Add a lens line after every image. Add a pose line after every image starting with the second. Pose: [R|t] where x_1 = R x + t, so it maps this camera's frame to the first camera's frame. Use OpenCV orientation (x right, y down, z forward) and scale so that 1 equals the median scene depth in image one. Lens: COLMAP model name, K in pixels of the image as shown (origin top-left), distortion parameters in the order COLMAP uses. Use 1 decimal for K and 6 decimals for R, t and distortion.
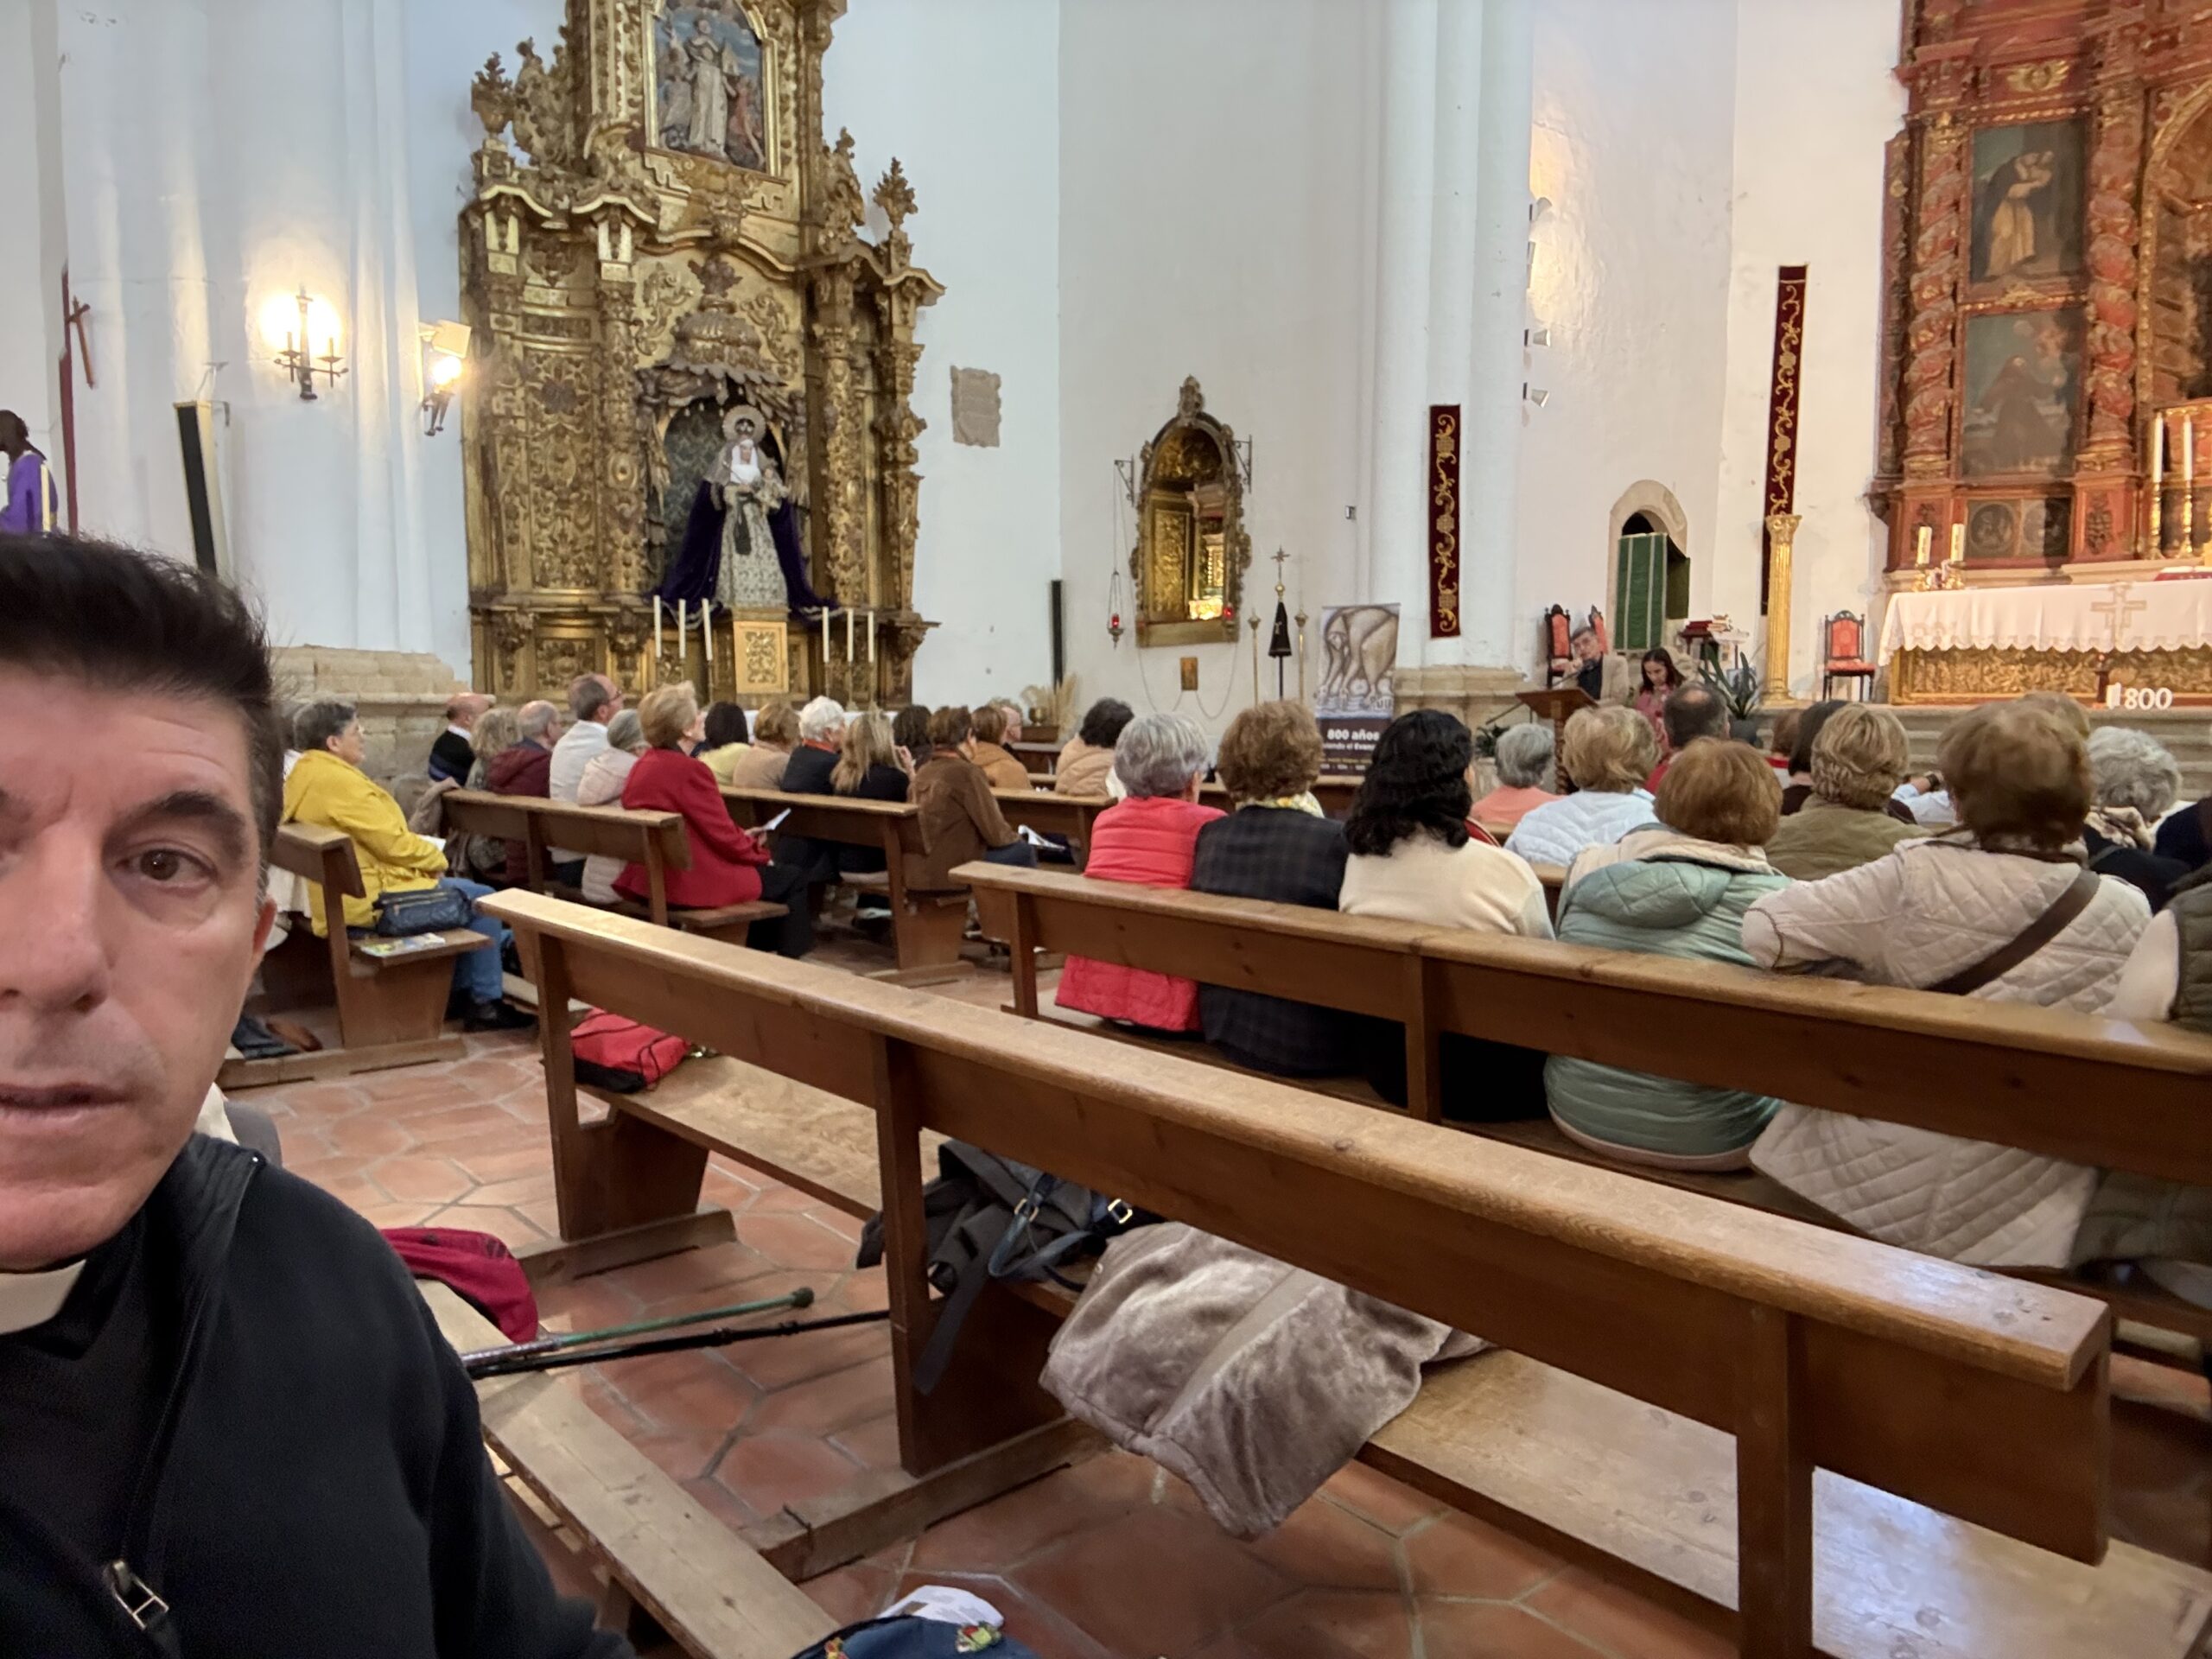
lens RADIAL K [[1512.1, 0, 1106.0], [0, 1512.1, 829.5], [0, 0, 1]] dist [0.132272, -0.205002]
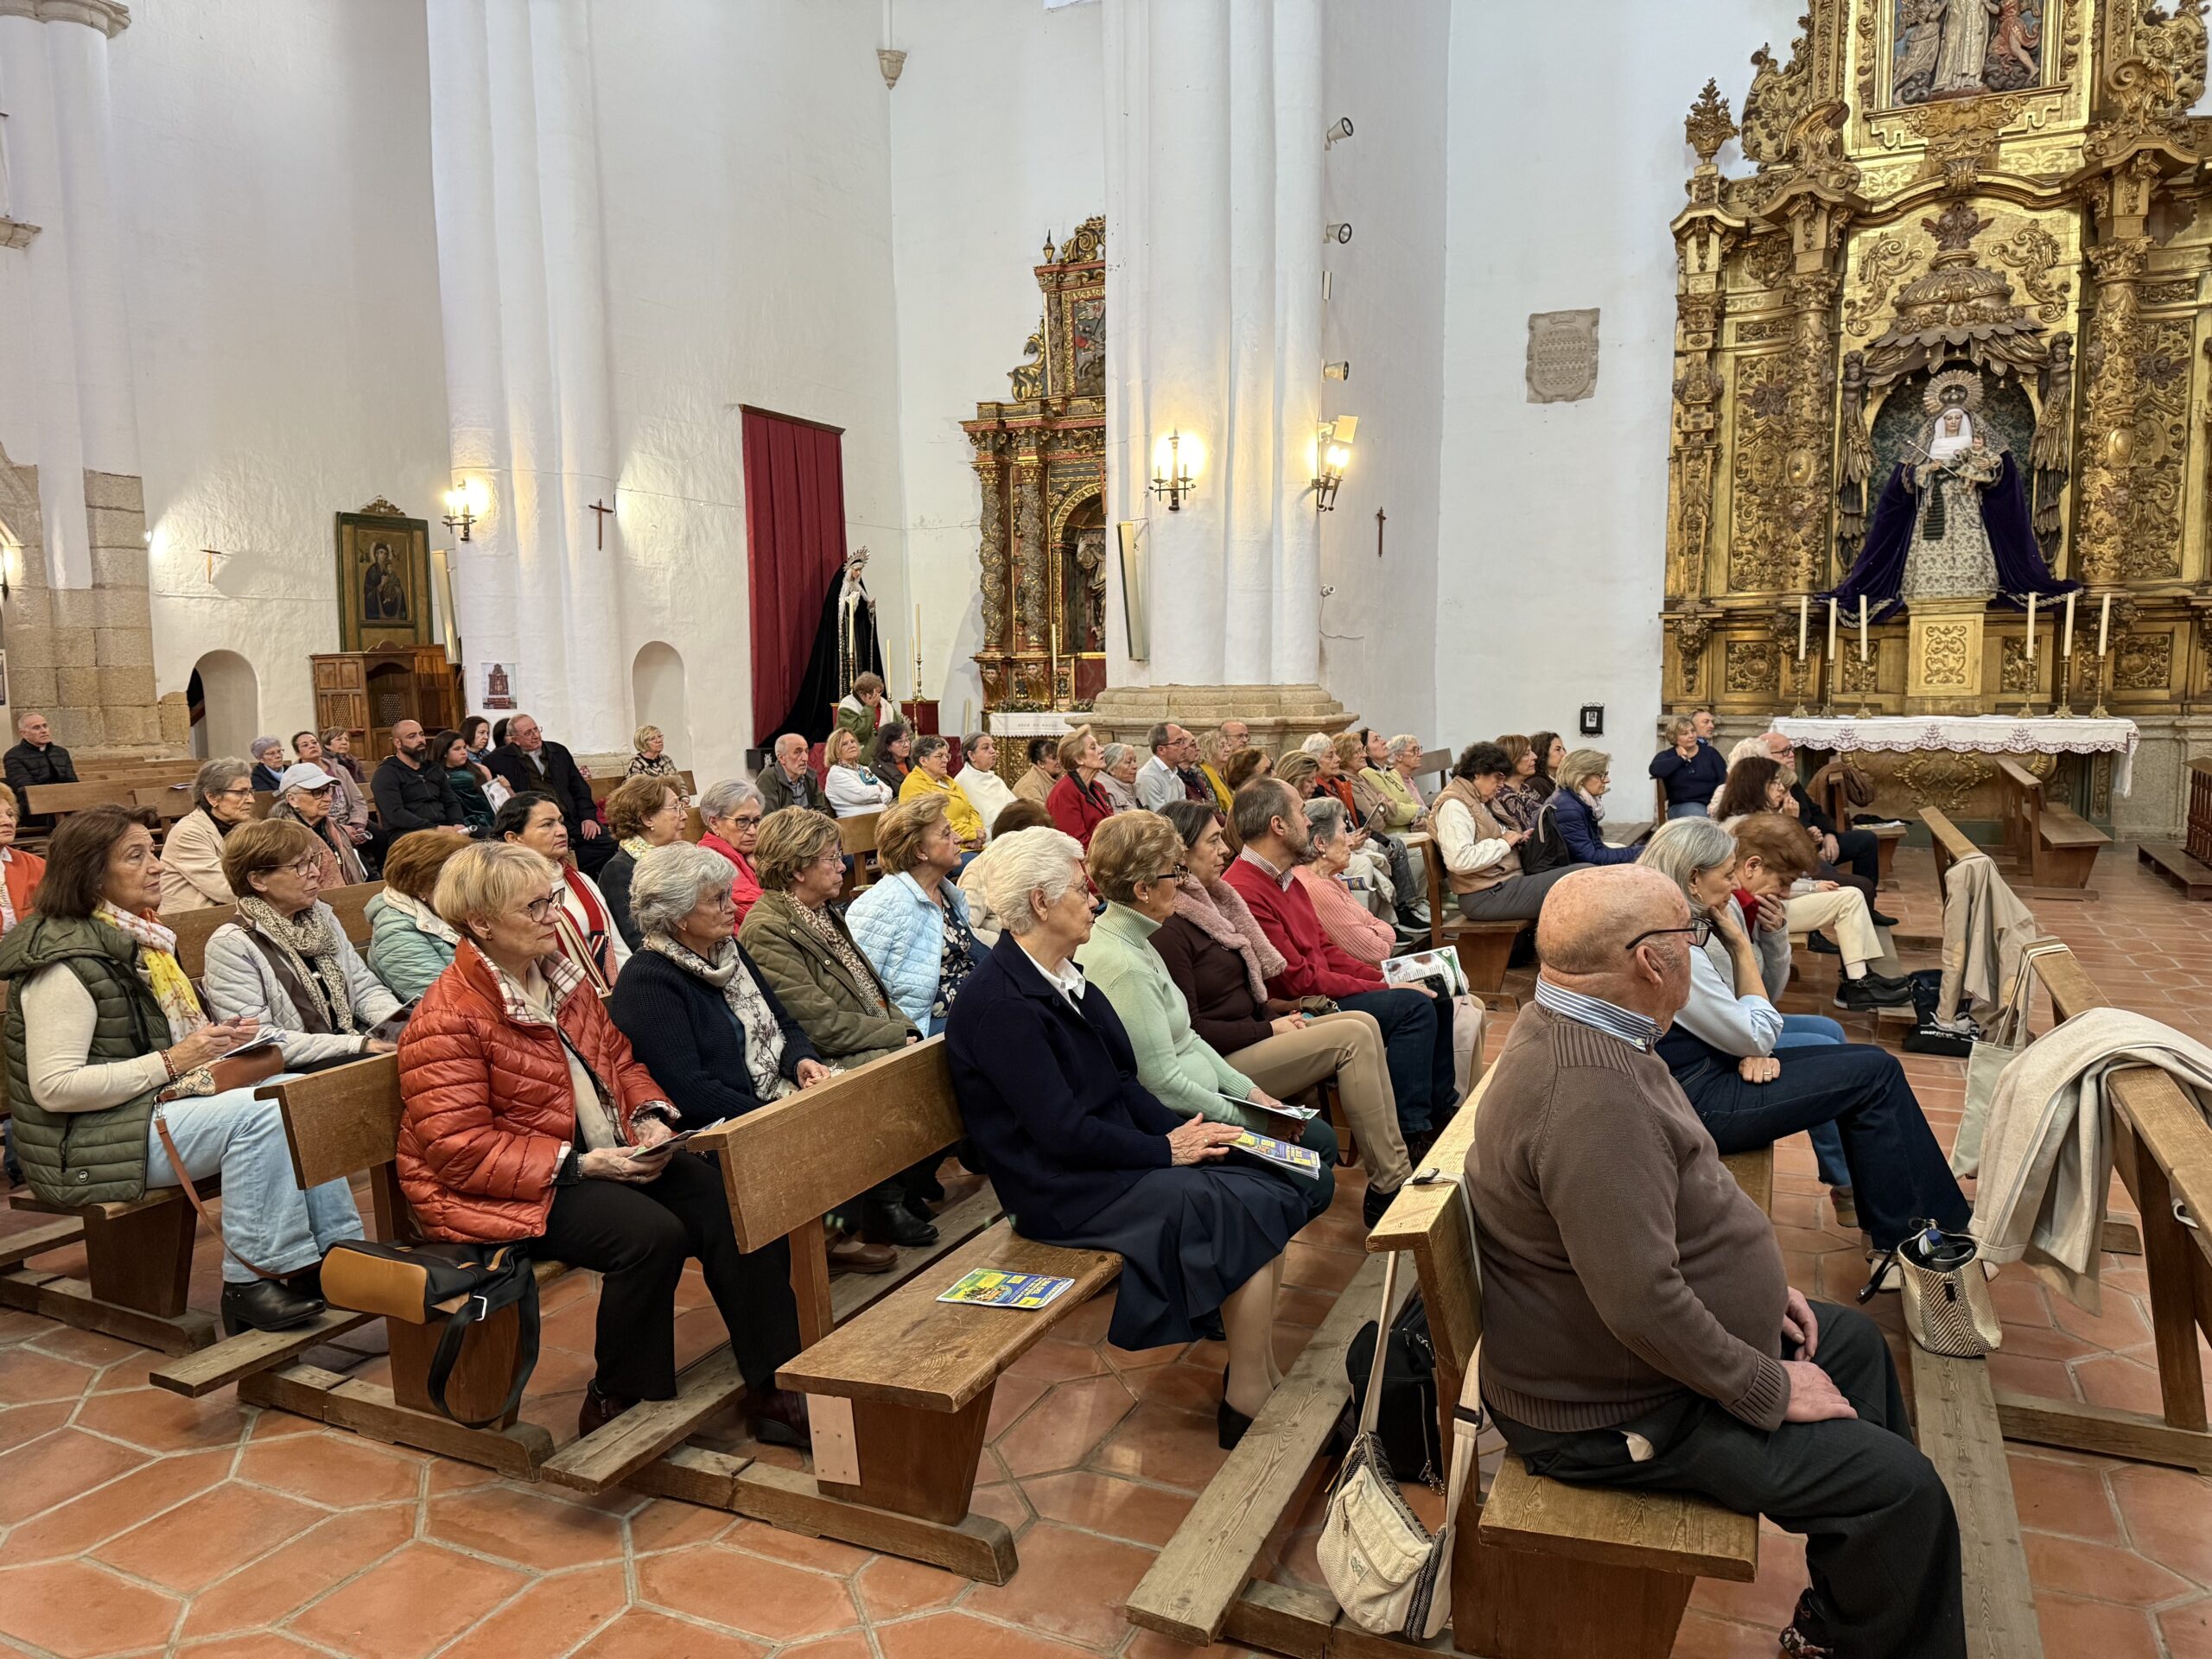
lens RADIAL K [[1559.7, 0, 1106.0], [0, 1559.7, 829.5], [0, 0, 1]] dist [0.034755, -0.031372]
pose [[0.434603, 0.087002, -0.896410, 0.388104], [-0.066608, 0.995702, 0.064346, -0.039516], [0.898156, 0.031743, 0.438530, 0.175020]]
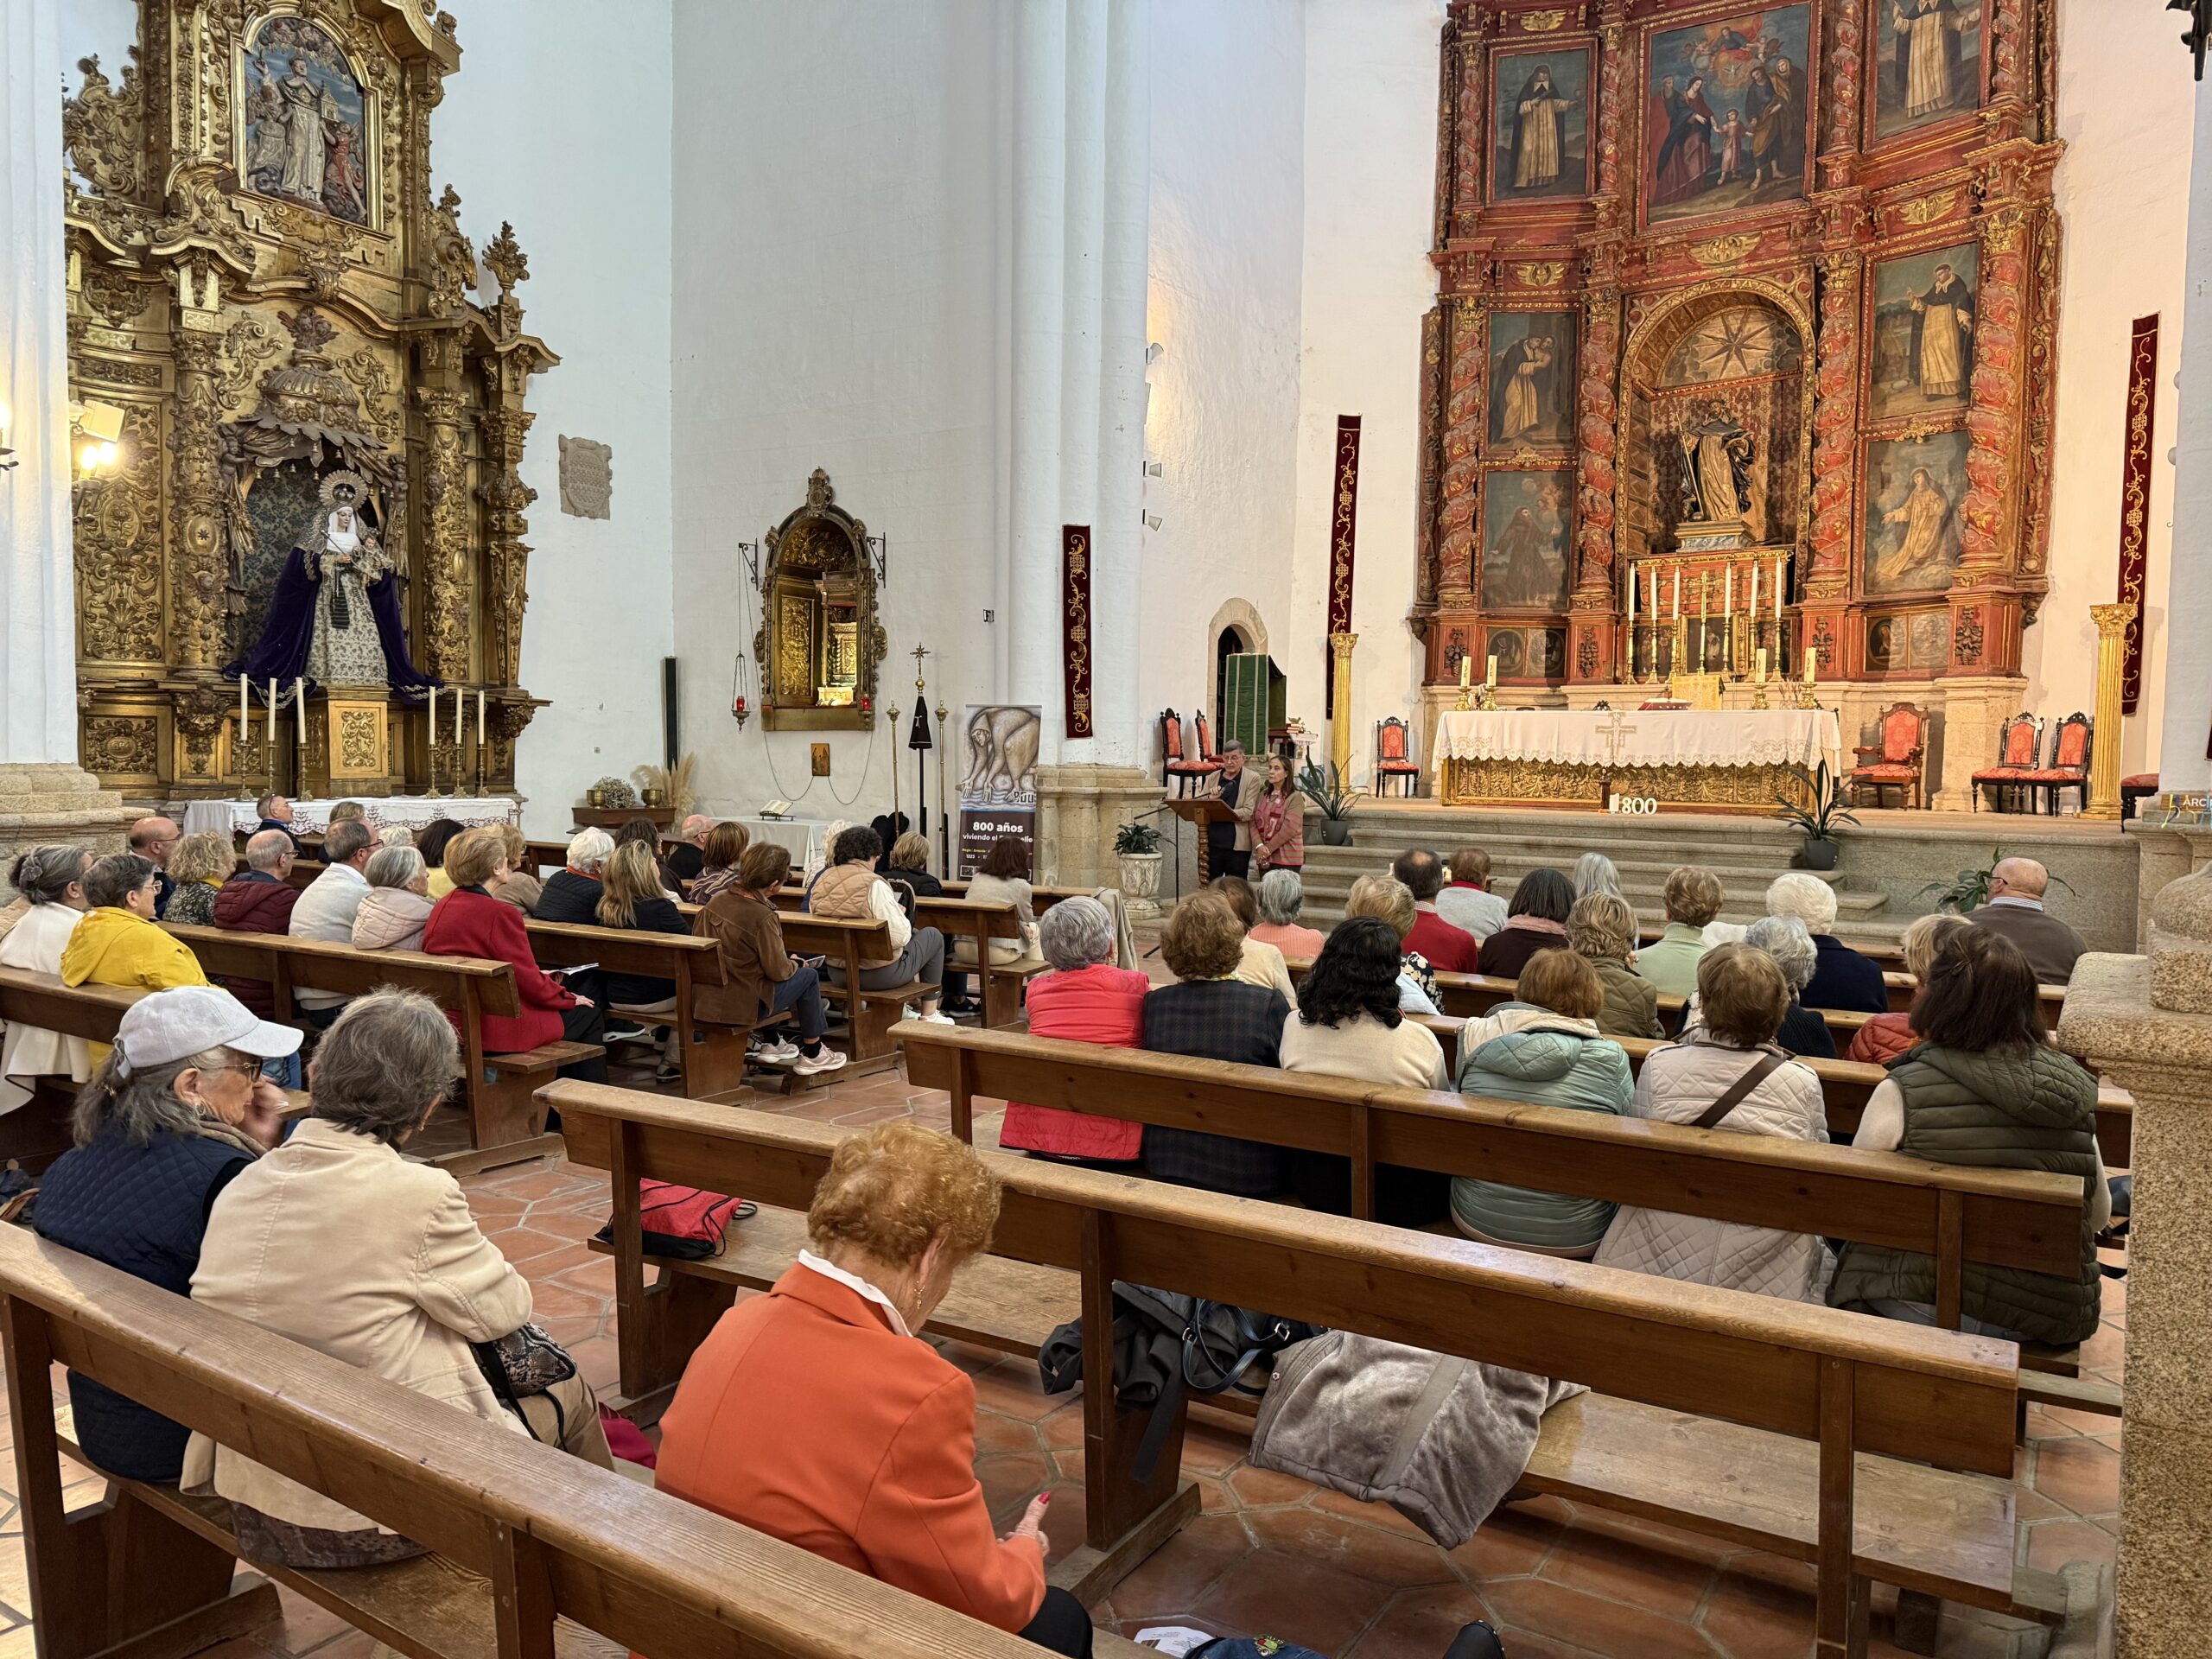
lens RADIAL K [[1555.6, 0, 1118.3], [0, 1555.6, 829.1], [0, 0, 1]] dist [0.095553, -0.118515]
pose [[0.950927, 0.001993, 0.309409, -0.086843], [0.008504, 0.999433, -0.032574, -0.024221], [-0.309298, 0.033607, 0.950371, -0.048989]]
